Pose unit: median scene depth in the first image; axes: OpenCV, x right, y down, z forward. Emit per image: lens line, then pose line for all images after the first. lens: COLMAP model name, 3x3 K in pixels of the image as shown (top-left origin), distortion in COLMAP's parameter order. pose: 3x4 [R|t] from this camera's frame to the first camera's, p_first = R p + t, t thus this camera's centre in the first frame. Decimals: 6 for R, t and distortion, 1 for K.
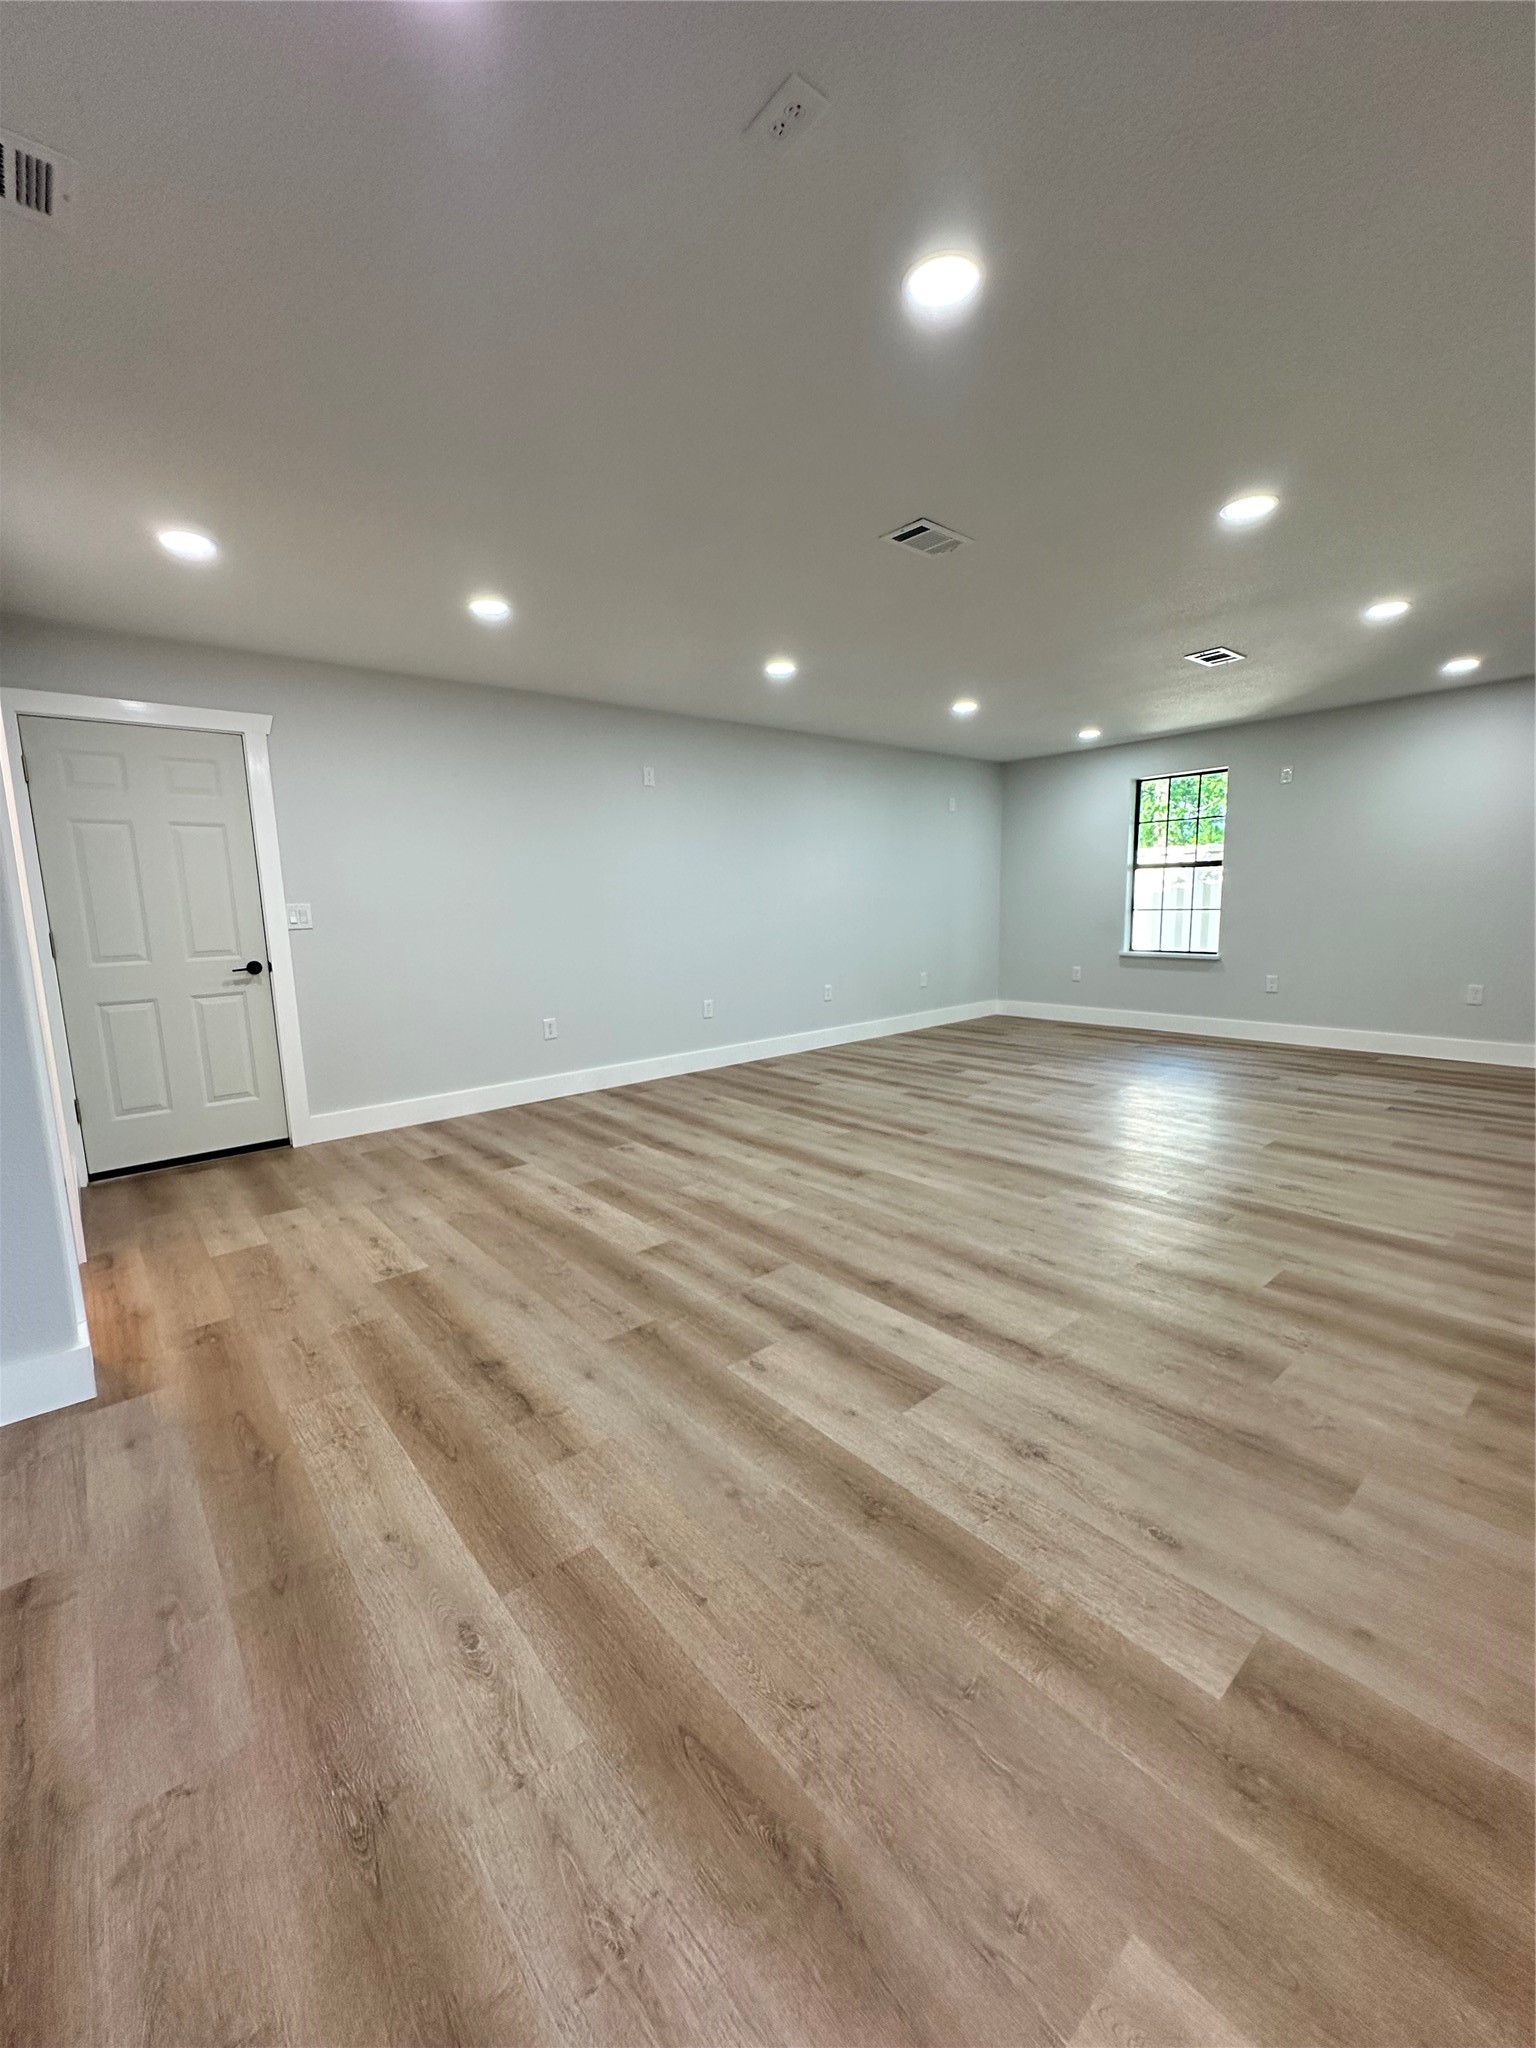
lens RADIAL K [[825.4, 0, 768.0], [0, 825.4, 1024.0], [0, 0, 1]] dist [-0.001199, -0.000141]
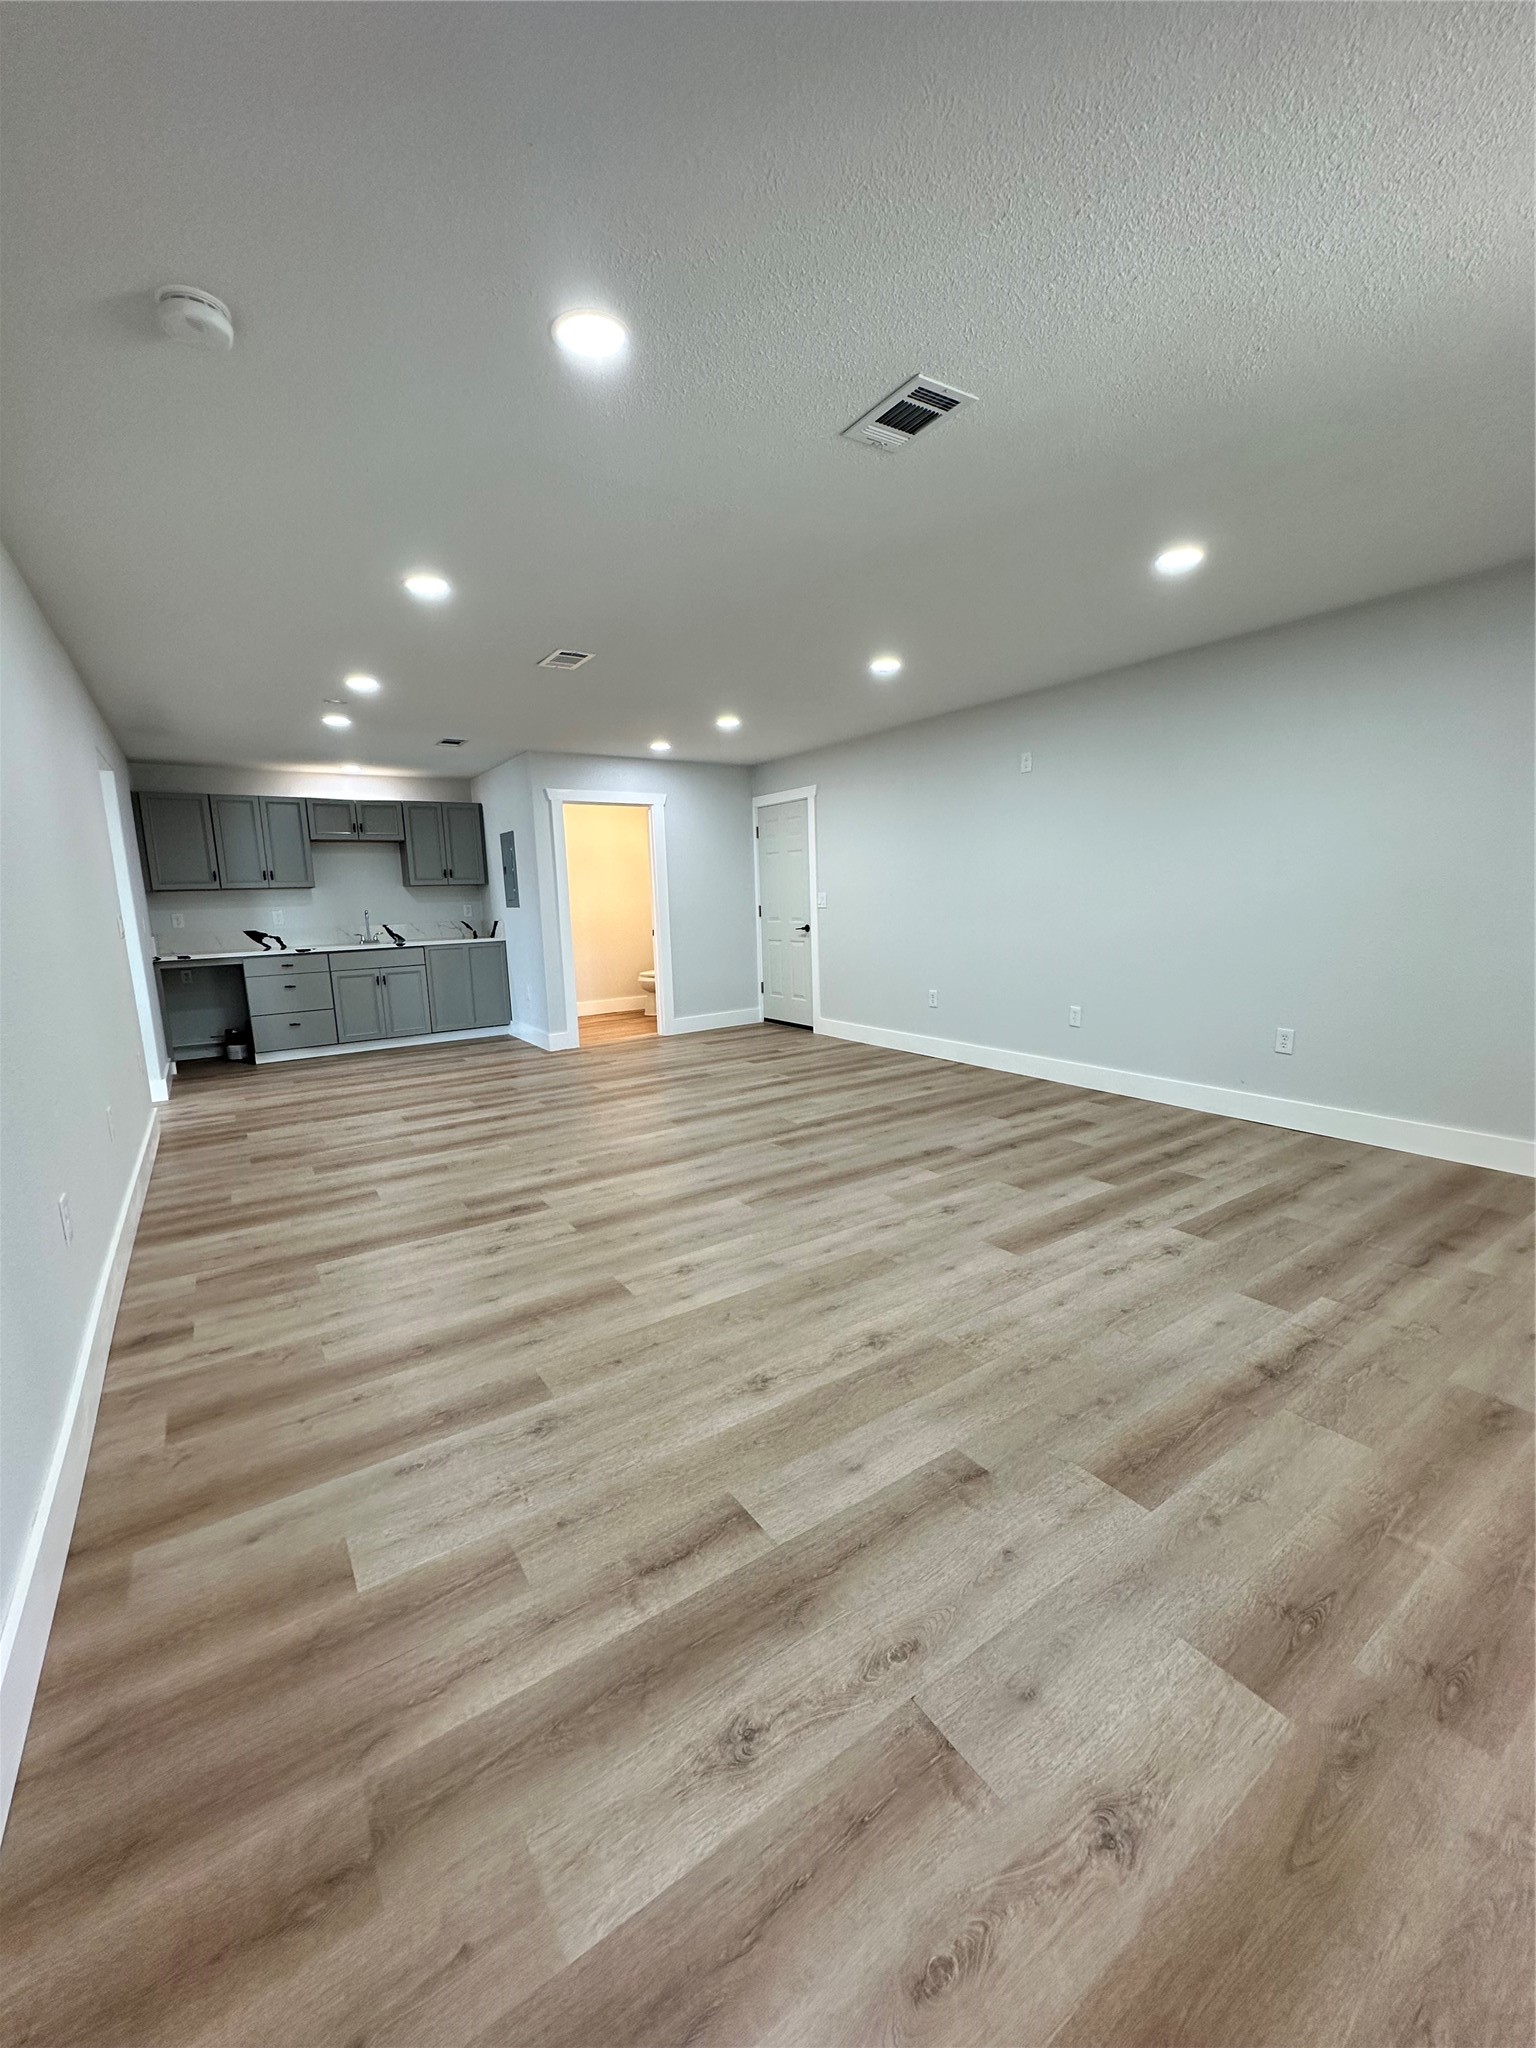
lens RADIAL K [[825.4, 0, 768.0], [0, 825.4, 1024.0], [0, 0, 1]] dist [-0.001199, -0.000141]
pose [[-0.113354, 0.185298, -0.976123, 1.118642], [-0.115642, 0.973317, 0.198194, -0.200030], [0.986802, 0.135347, -0.088901, 1.047578]]
